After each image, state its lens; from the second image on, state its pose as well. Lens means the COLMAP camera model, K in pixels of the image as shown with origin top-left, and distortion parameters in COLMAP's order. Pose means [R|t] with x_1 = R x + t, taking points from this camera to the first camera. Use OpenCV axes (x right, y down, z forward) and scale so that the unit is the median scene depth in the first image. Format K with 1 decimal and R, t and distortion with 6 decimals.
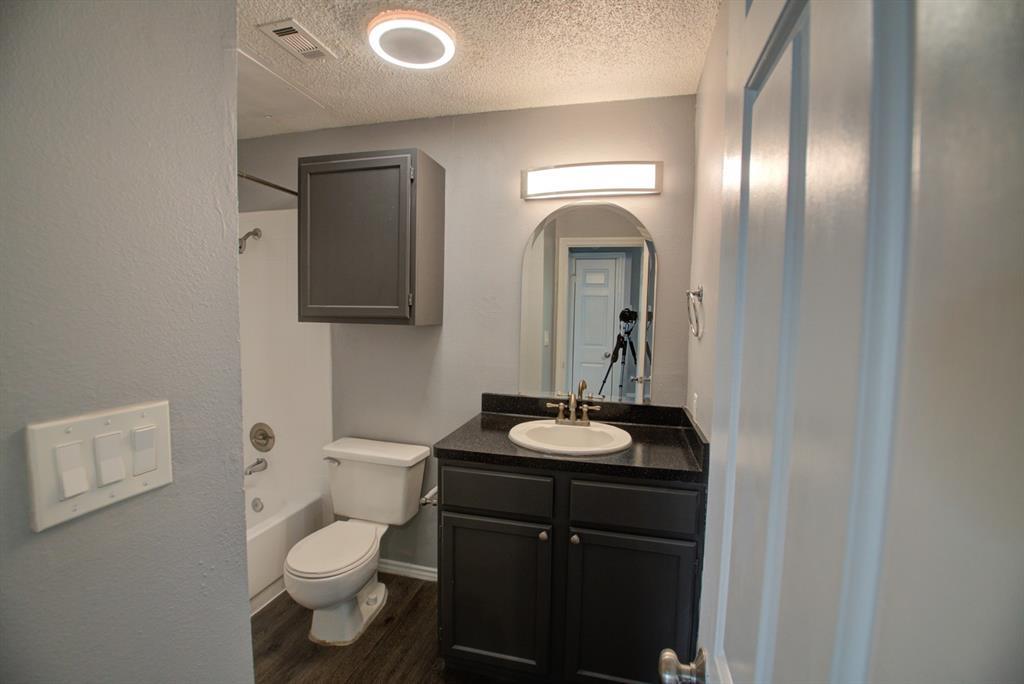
lens RADIAL K [[449.8, 0, 510.5], [0, 449.8, 344.7], [0, 0, 1]] dist [-0.037532, -0.005150]
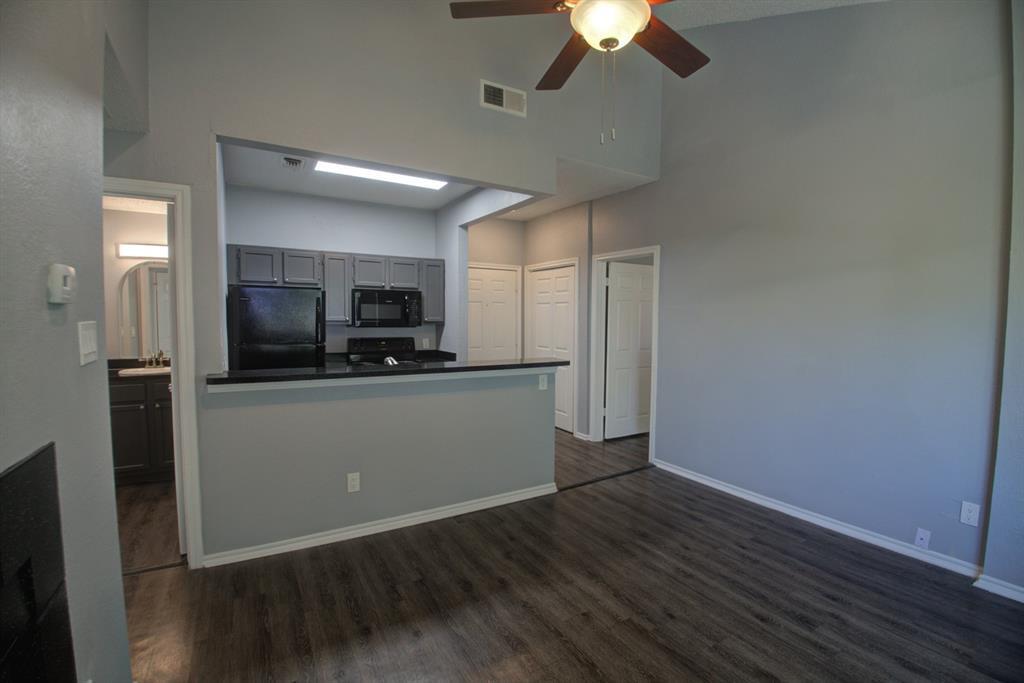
lens RADIAL K [[449.8, 0, 510.5], [0, 449.8, 344.2], [0, 0, 1]] dist [-0.037532, -0.005150]
pose [[0.690965, -0.053531, 0.720904, -0.168272], [0.053416, 0.998309, 0.022933, 0.097160], [-0.720912, 0.022661, 0.692656, -1.518230]]
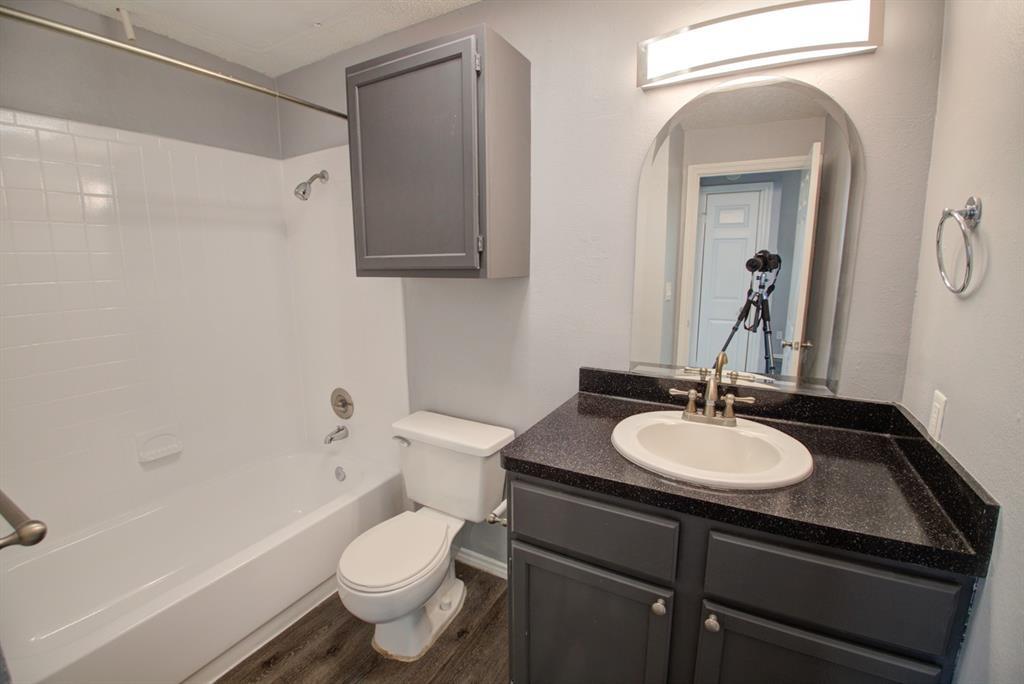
lens RADIAL K [[449.8, 0, 510.5], [0, 449.8, 344.7], [0, 0, 1]] dist [-0.037532, -0.005150]
pose [[0.968365, 0.019794, -0.248753, 0.012089], [0.006678, 0.994436, 0.105128, -0.011442], [0.249450, -0.103463, 0.962845, 0.268590]]
